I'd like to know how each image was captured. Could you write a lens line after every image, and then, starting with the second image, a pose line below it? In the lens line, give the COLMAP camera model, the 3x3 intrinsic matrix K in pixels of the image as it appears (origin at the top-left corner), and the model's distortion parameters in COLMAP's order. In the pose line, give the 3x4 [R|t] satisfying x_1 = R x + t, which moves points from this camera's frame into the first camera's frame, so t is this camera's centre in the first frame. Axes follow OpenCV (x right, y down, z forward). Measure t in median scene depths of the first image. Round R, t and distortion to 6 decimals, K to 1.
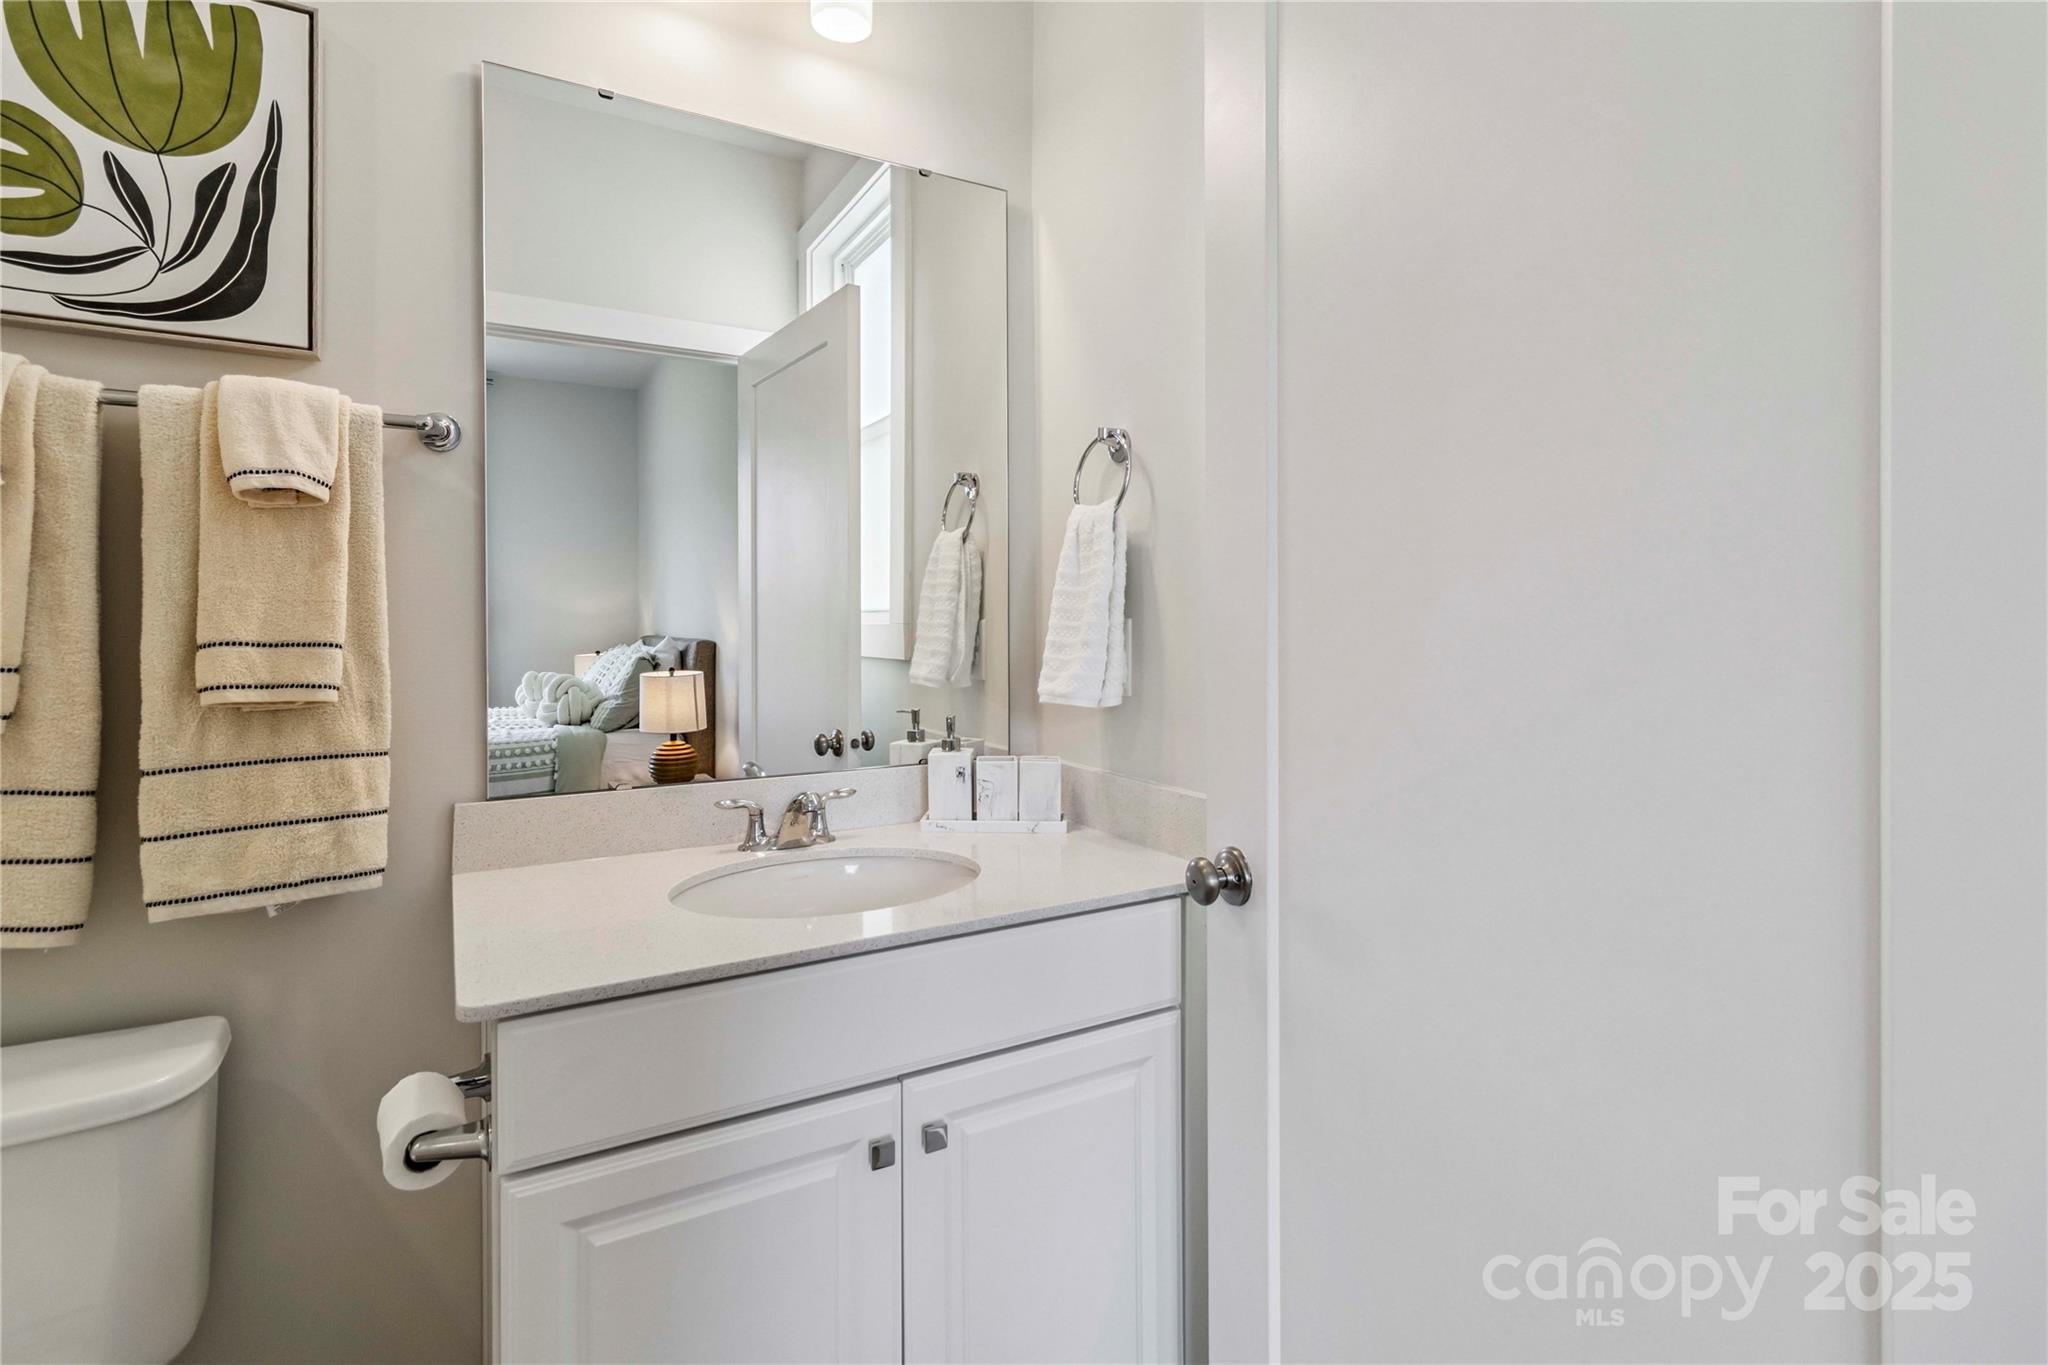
lens RADIAL K [[957.1, 0, 1021.7], [0, 957.1, 678.5], [0, 0, 1]] dist [0.002126, -0.000625]
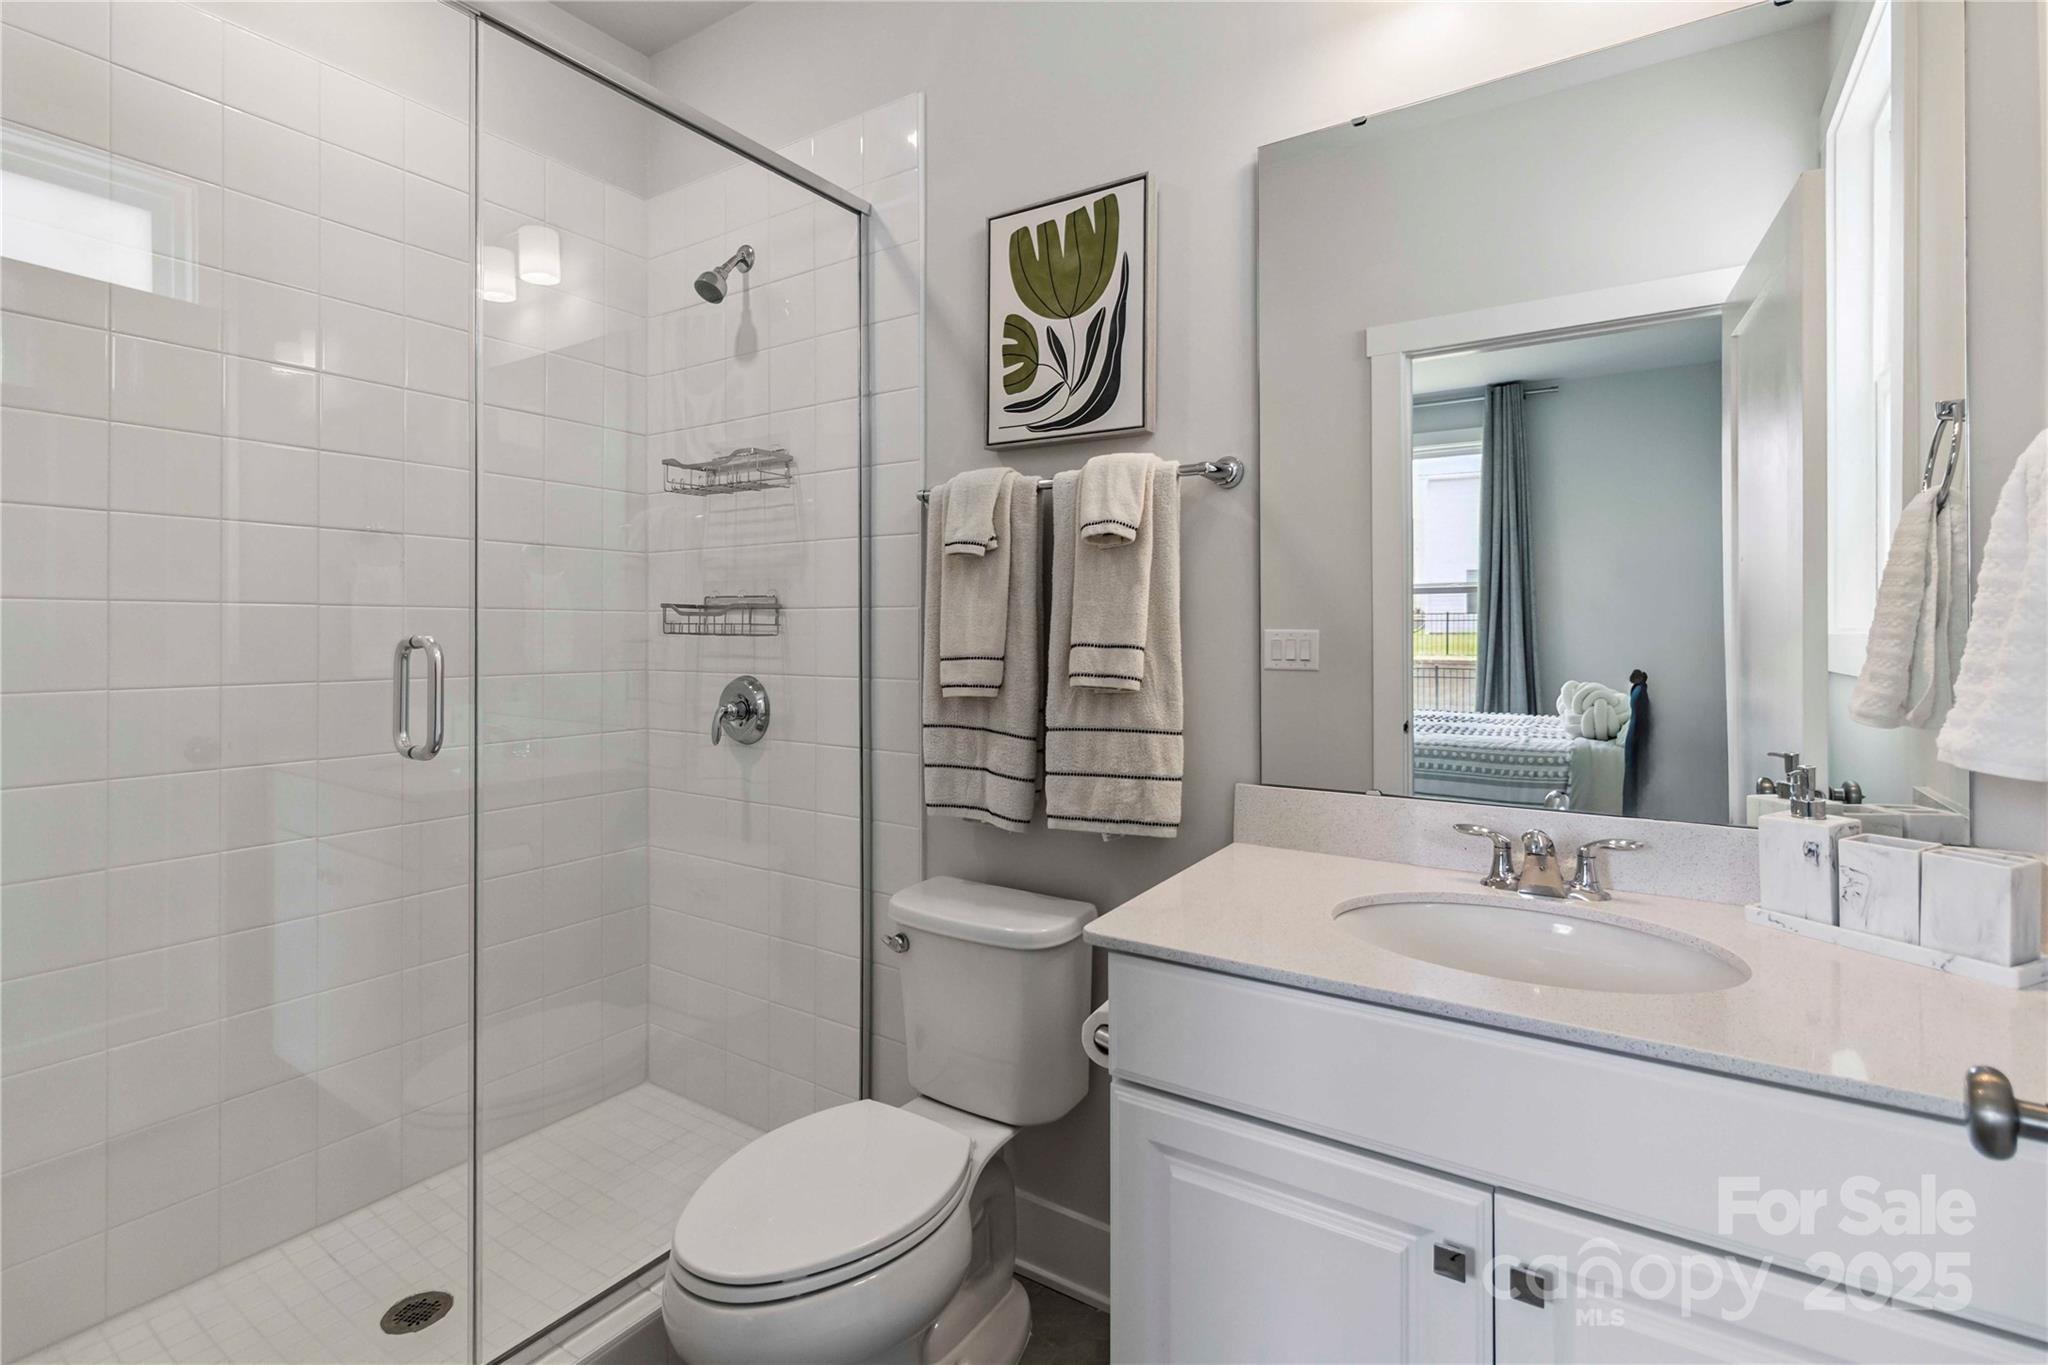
lens RADIAL K [[957.1, 0, 1020.9], [0, 957.1, 678.6], [0, 0, 1]] dist [0.002126, -0.000625]
pose [[0.457262, 0.046595, -0.888111, 0.393512], [-0.053210, 0.998271, 0.024978, -0.016120], [0.887739, 0.035835, 0.458951, 0.249837]]
